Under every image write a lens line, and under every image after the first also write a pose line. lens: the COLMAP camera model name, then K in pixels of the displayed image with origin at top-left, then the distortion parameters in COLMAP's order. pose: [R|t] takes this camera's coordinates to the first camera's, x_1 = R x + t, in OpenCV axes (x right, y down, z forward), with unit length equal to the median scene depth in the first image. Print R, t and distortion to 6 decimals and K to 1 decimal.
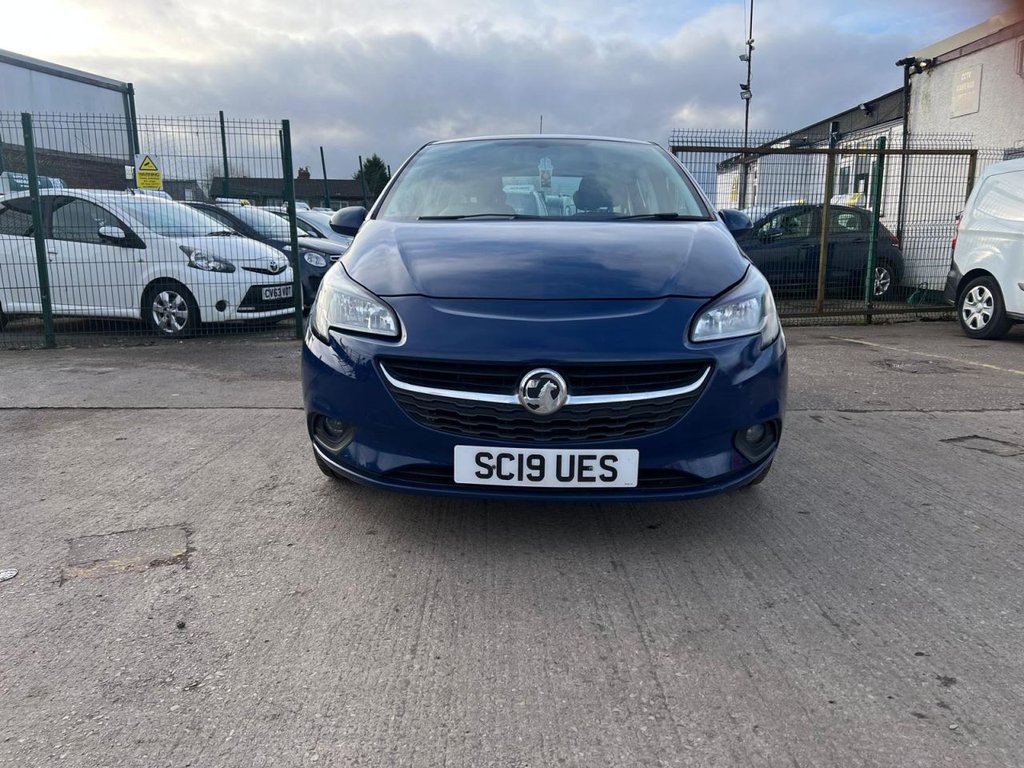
lens RADIAL K [[782.4, 0, 499.6], [0, 782.4, 378.0], [0, 0, 1]] dist [0.078261, -0.102706]
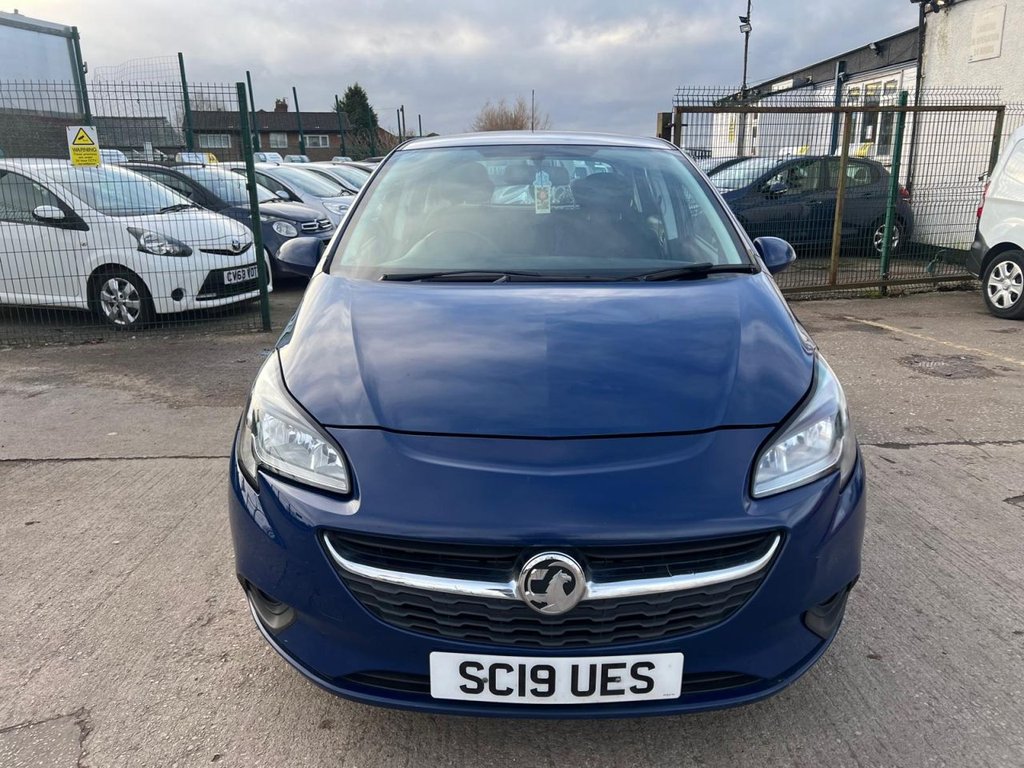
lens RADIAL K [[791.3, 0, 512.0], [0, 791.3, 384.0], [0, 0, 1]] dist [0.078917, -0.102596]
pose [[0.999472, -0.017665, 0.027284, 0.000651], [0.015372, 0.996508, 0.082068, -0.071877], [-0.028639, -0.081606, 0.996253, 0.091942]]
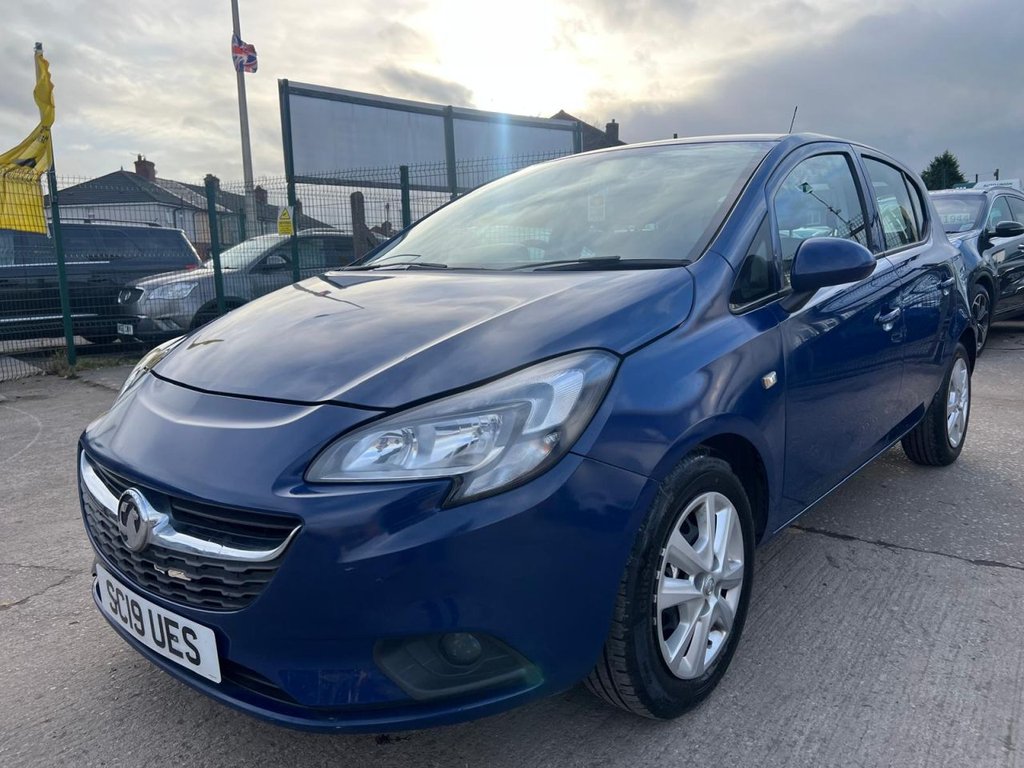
lens RADIAL K [[782.4, 0, 499.6], [0, 782.4, 378.0], [0, 0, 1]] dist [0.078261, -0.102706]
pose [[0.776404, 0.077833, -0.625411, 0.250886], [-0.087704, 0.996032, 0.015079, -0.050247], [0.624104, 0.043143, 0.780150, 0.199687]]
